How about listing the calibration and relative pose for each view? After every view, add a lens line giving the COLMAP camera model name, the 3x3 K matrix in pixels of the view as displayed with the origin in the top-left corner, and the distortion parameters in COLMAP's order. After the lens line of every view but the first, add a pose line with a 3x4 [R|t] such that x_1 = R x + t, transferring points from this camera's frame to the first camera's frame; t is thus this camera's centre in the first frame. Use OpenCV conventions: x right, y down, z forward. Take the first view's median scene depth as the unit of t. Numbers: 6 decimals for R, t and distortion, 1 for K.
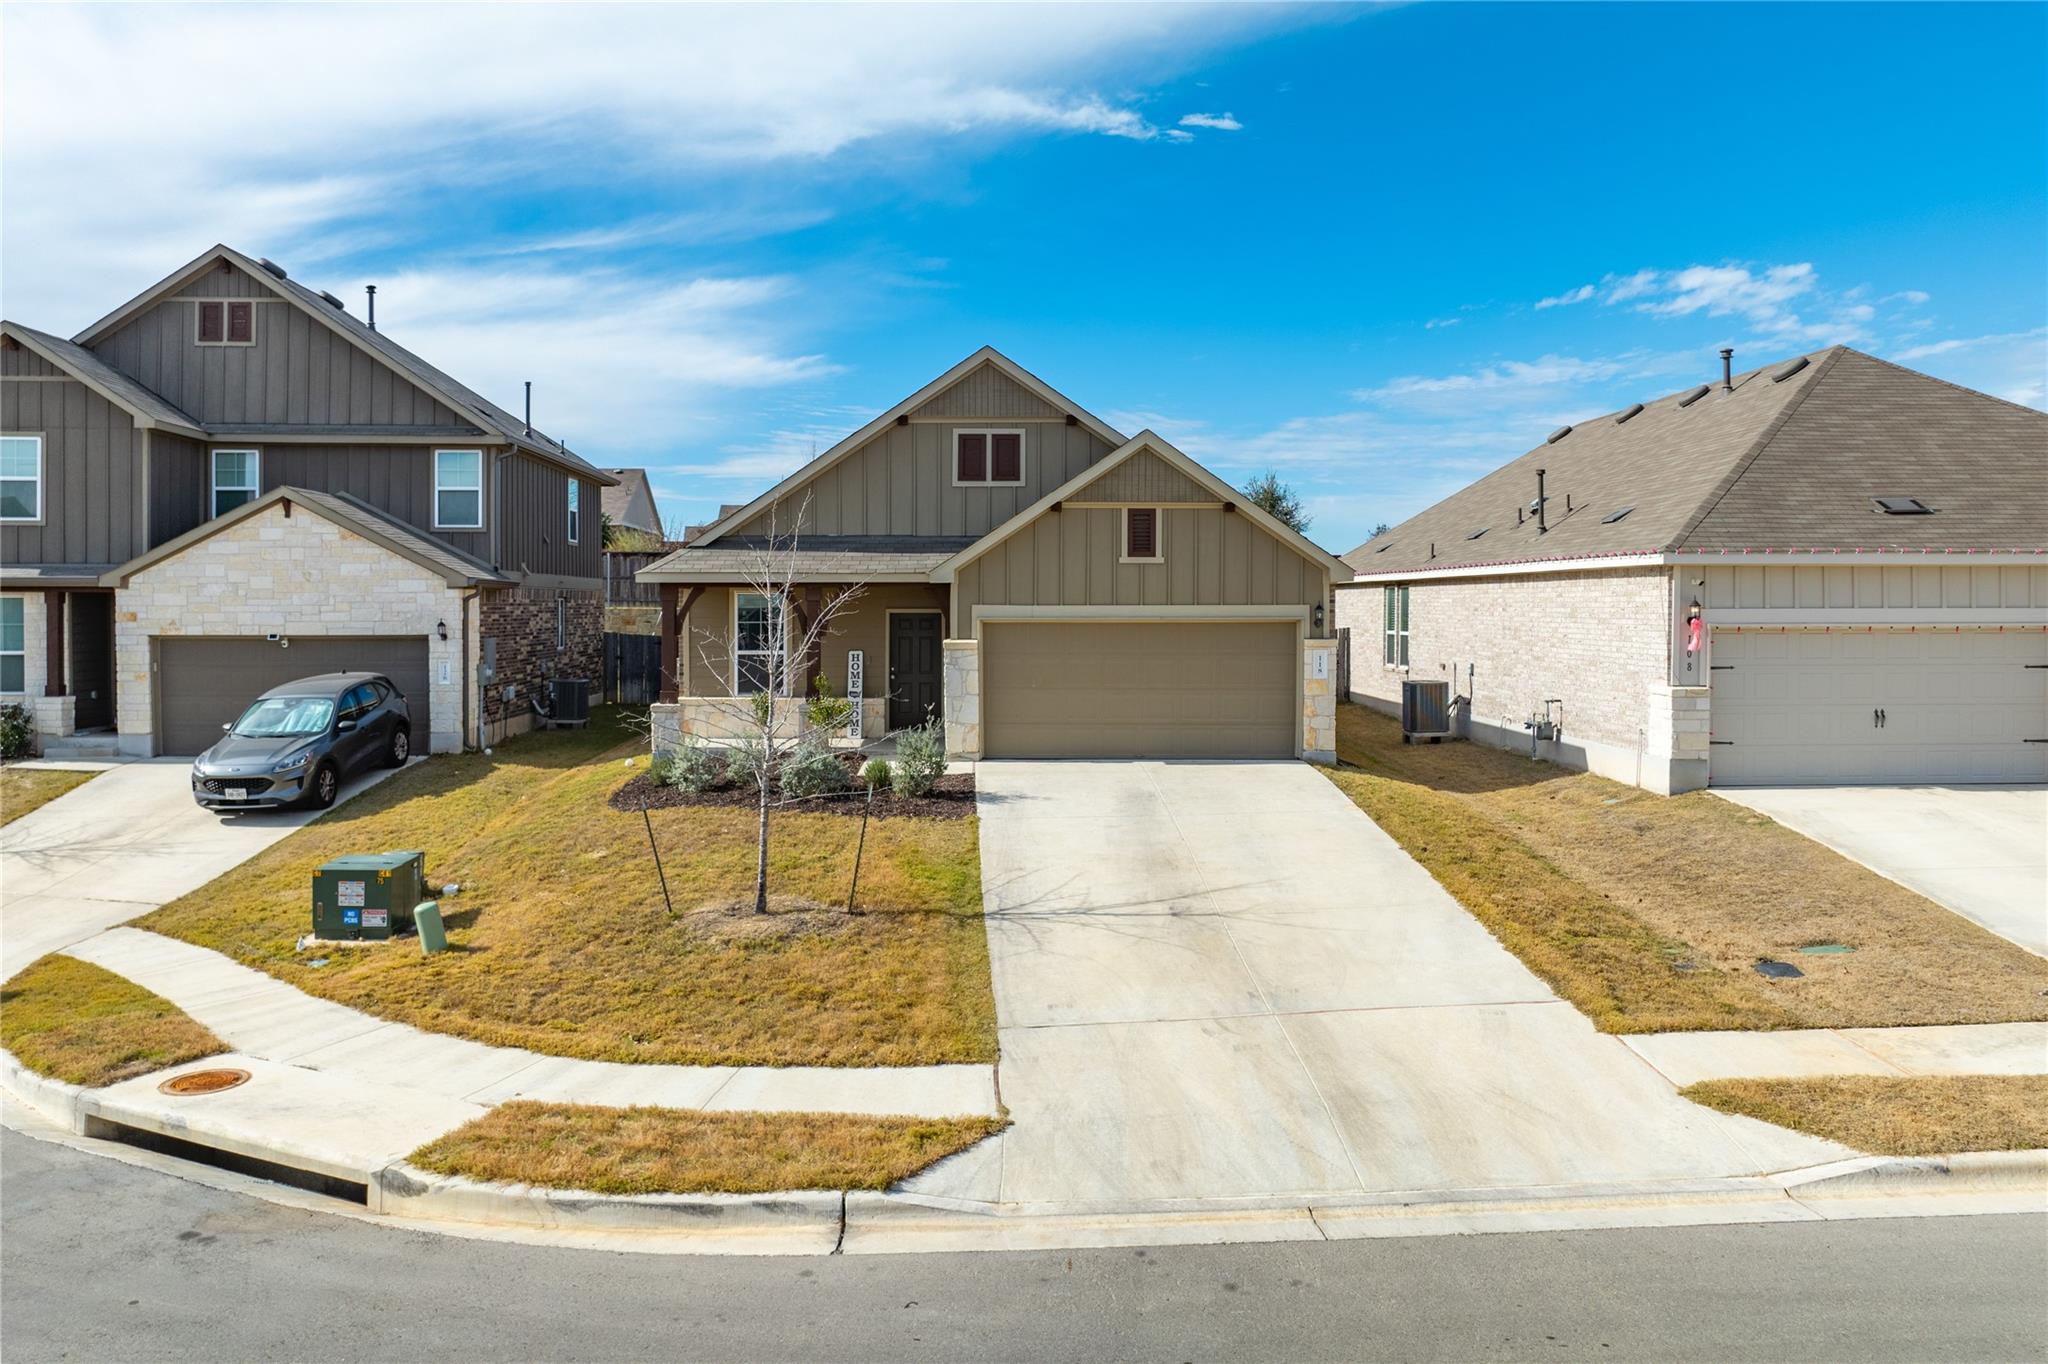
lens RADIAL K [[1444.4, 0, 1023.6], [0, 1444.4, 626.1], [0, 0, 1]] dist [-0.030540, -0.001330]
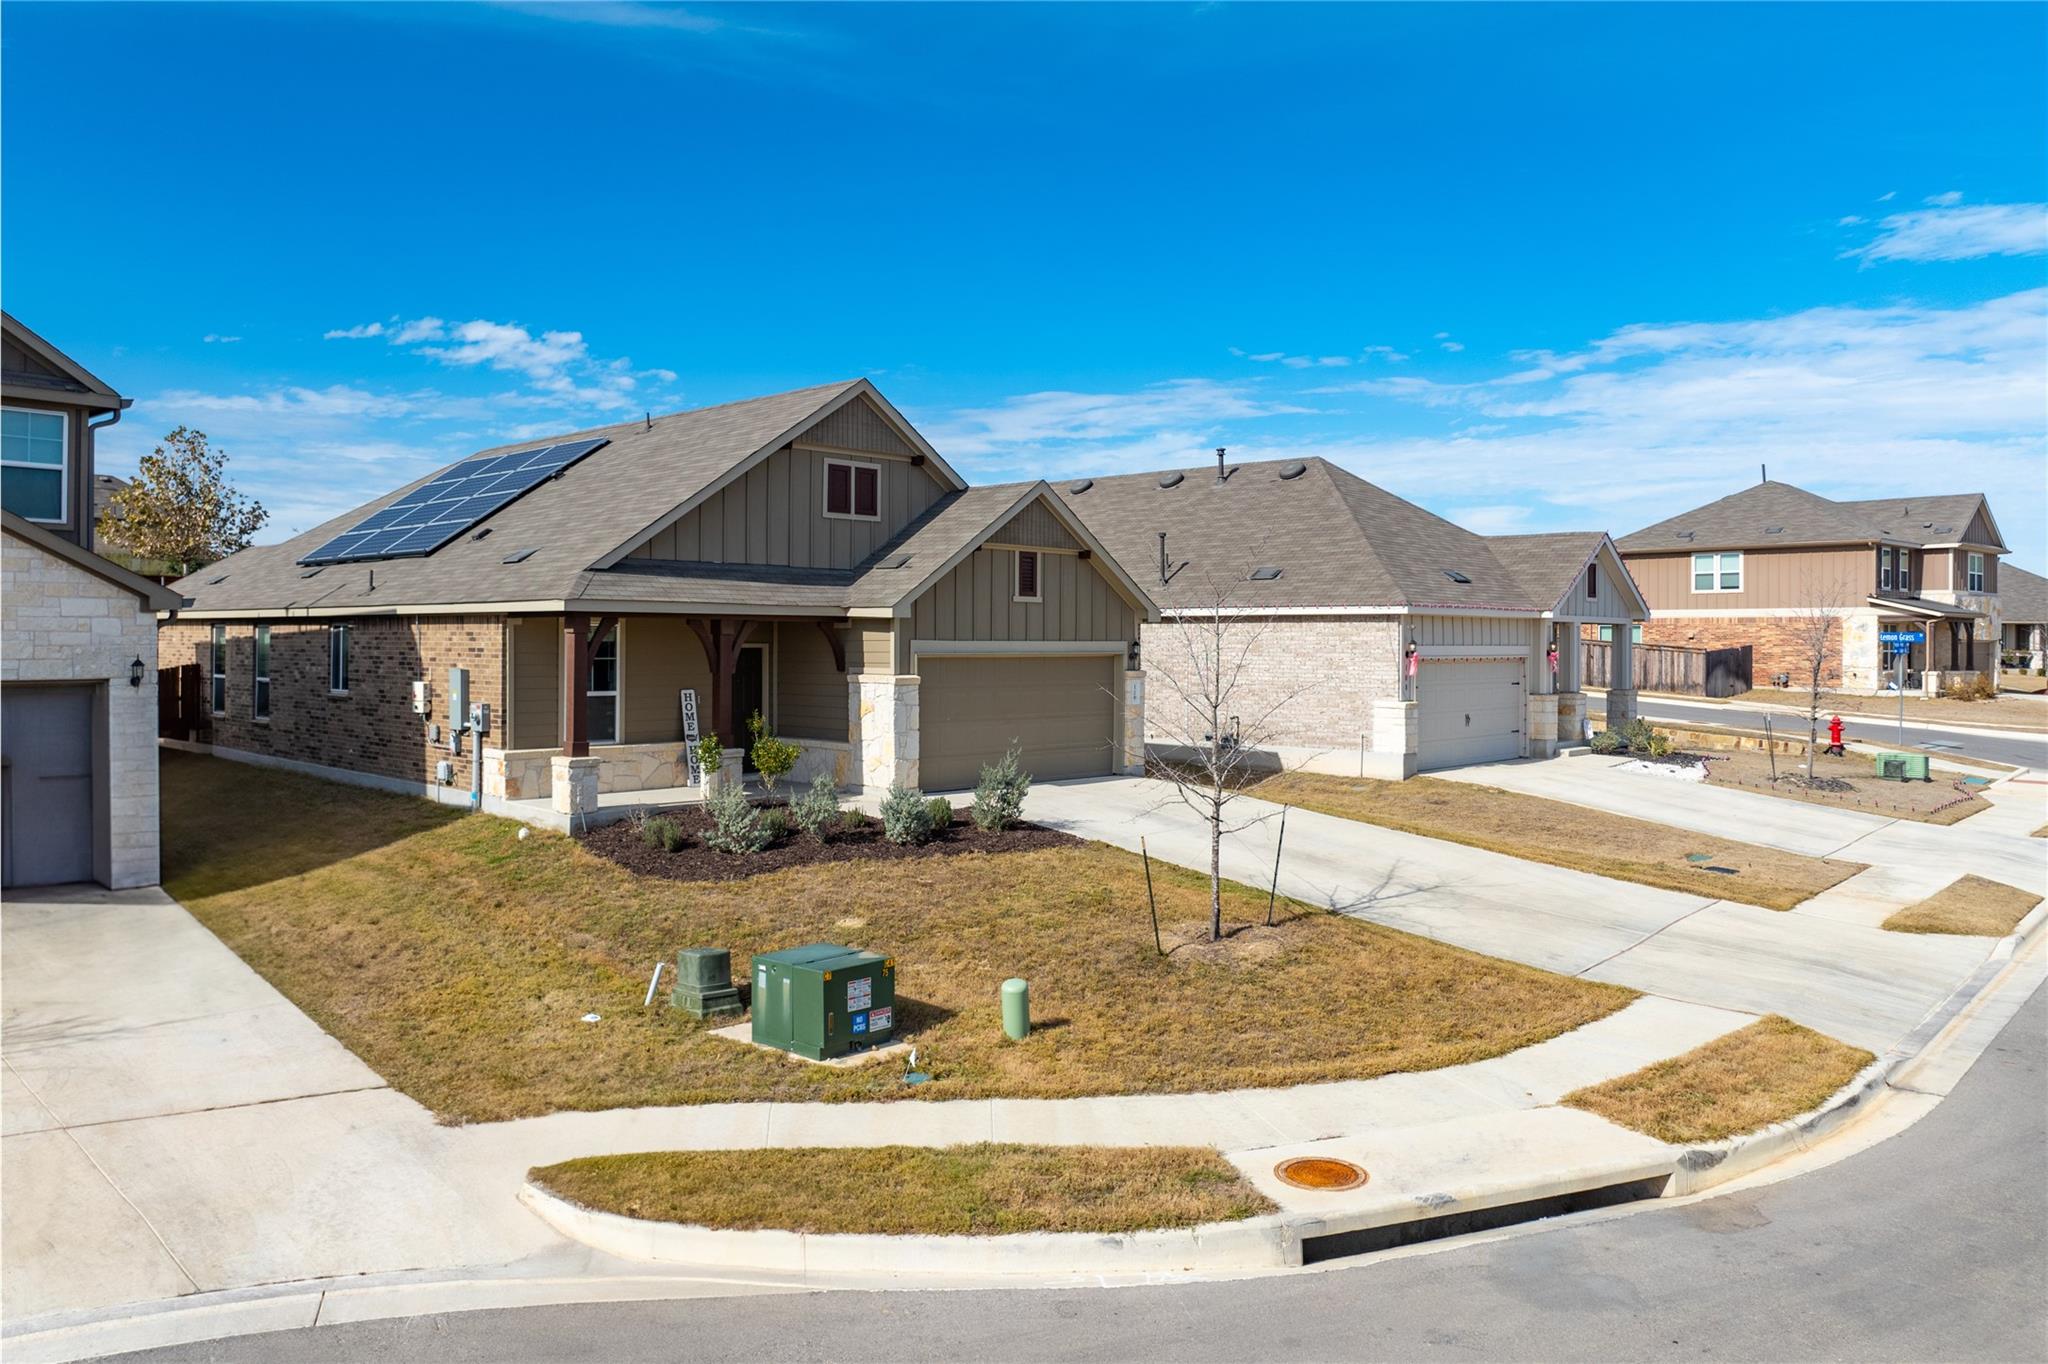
lens RADIAL K [[1414.4, 0, 1033.6], [0, 1414.4, 638.1], [0, 0, 1]] dist [-0.035773, -0.003544]
pose [[0.704082, 0.005678, 0.710096, -0.665078], [0.005173, 0.999900, -0.013125, -0.002755], [-0.710099, 0.012914, 0.703983, 0.251284]]
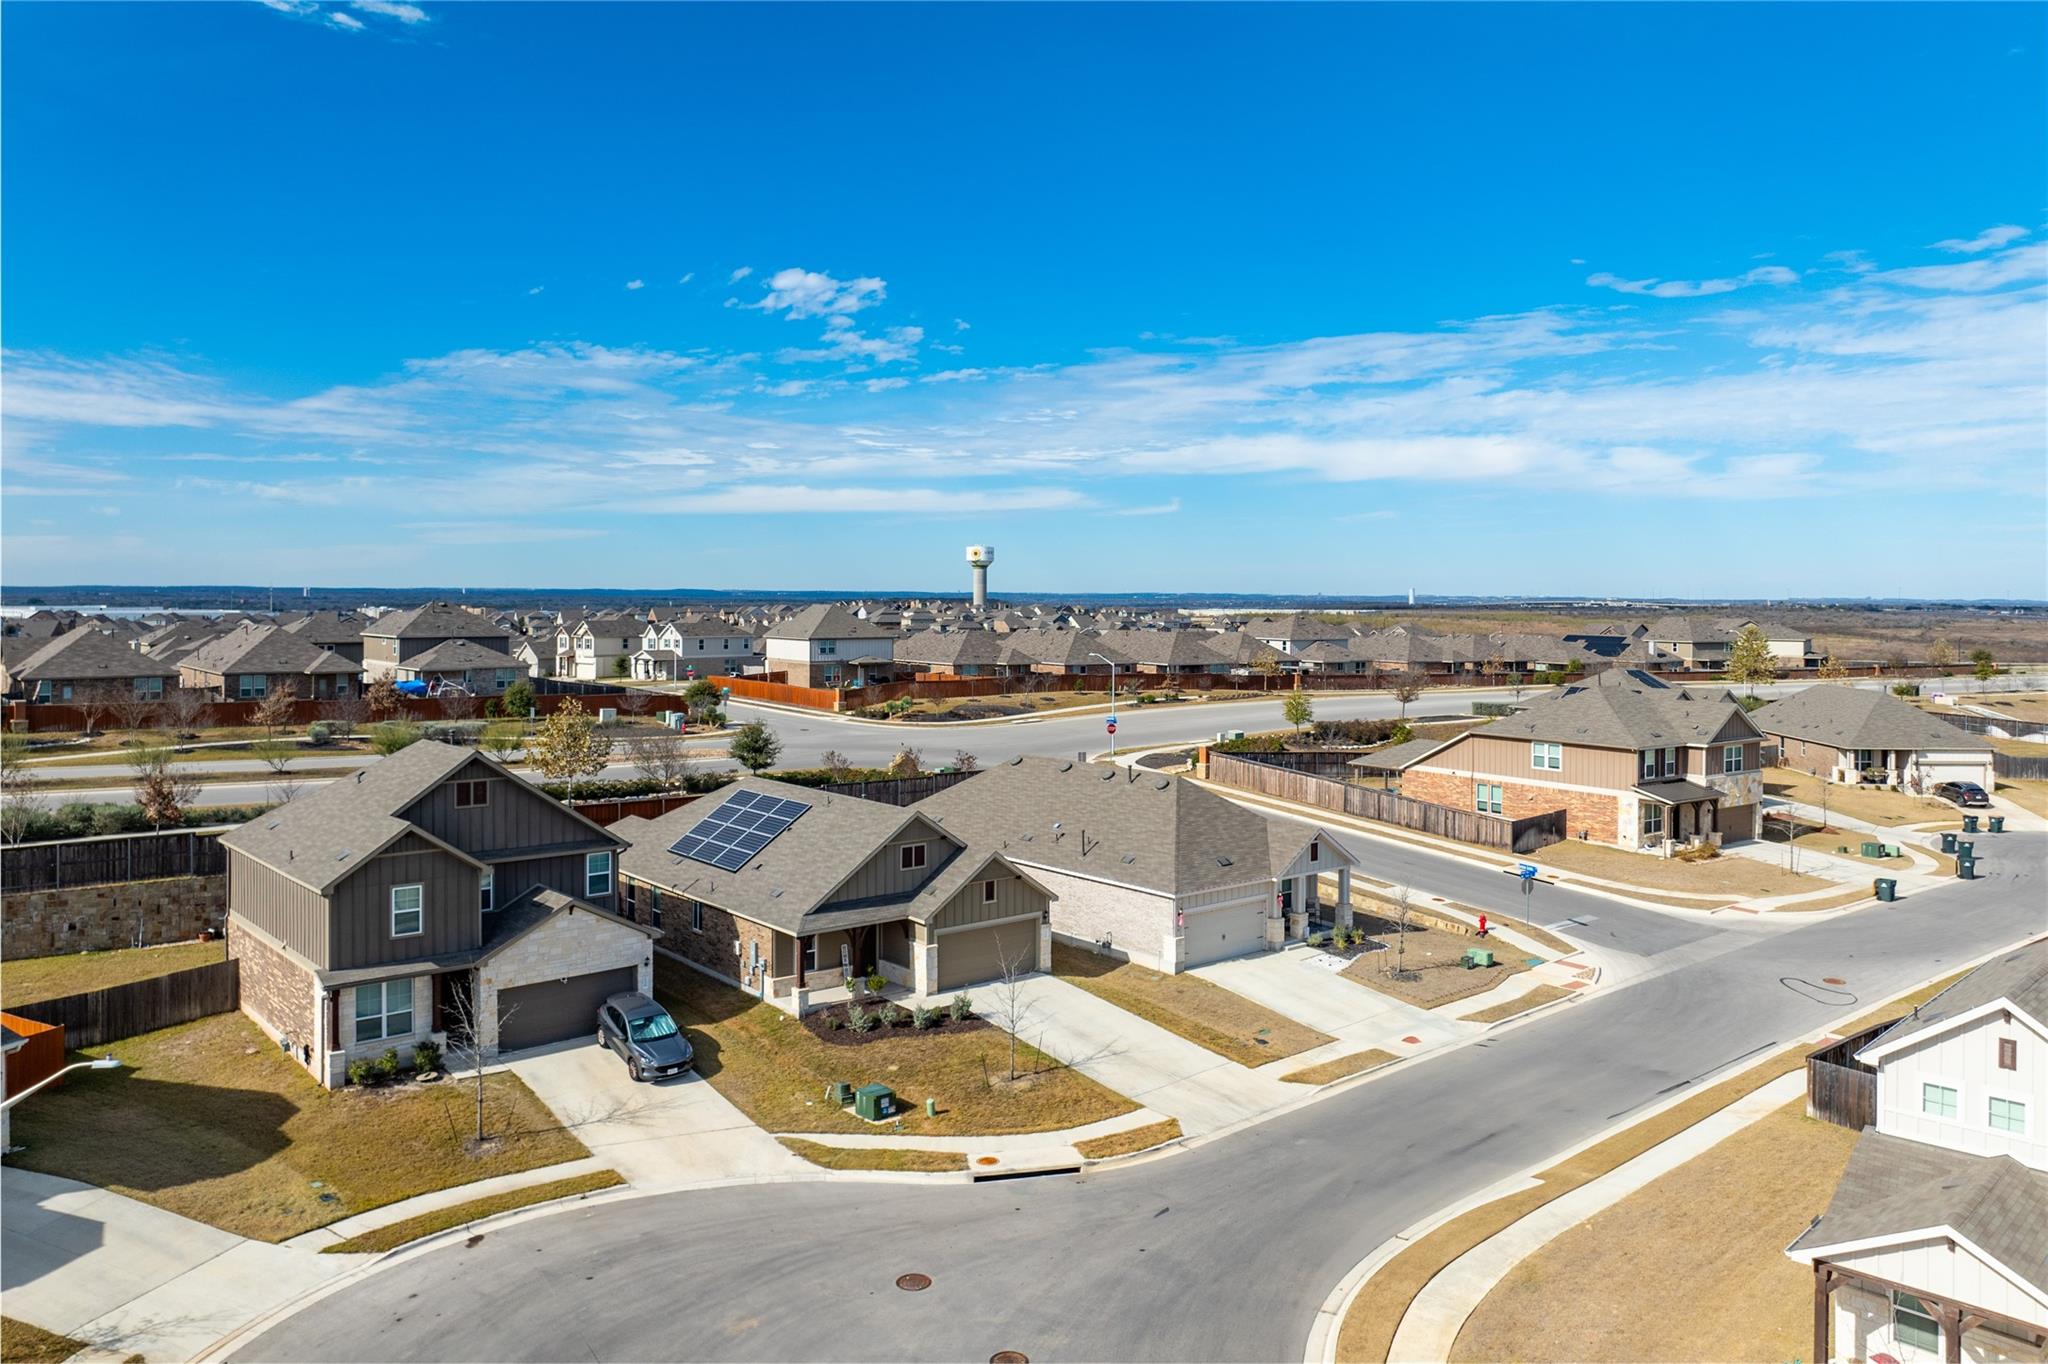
lens RADIAL K [[1374.8, 0, 1031.2], [0, 1374.8, 611.4], [0, 0, 1]] dist [-0.022870, -0.000452]
pose [[0.788865, 0.004312, 0.614551, -1.309545], [0.005500, 0.999886, -0.014075, -0.509219], [-0.614542, 0.014483, 0.788751, -0.907880]]
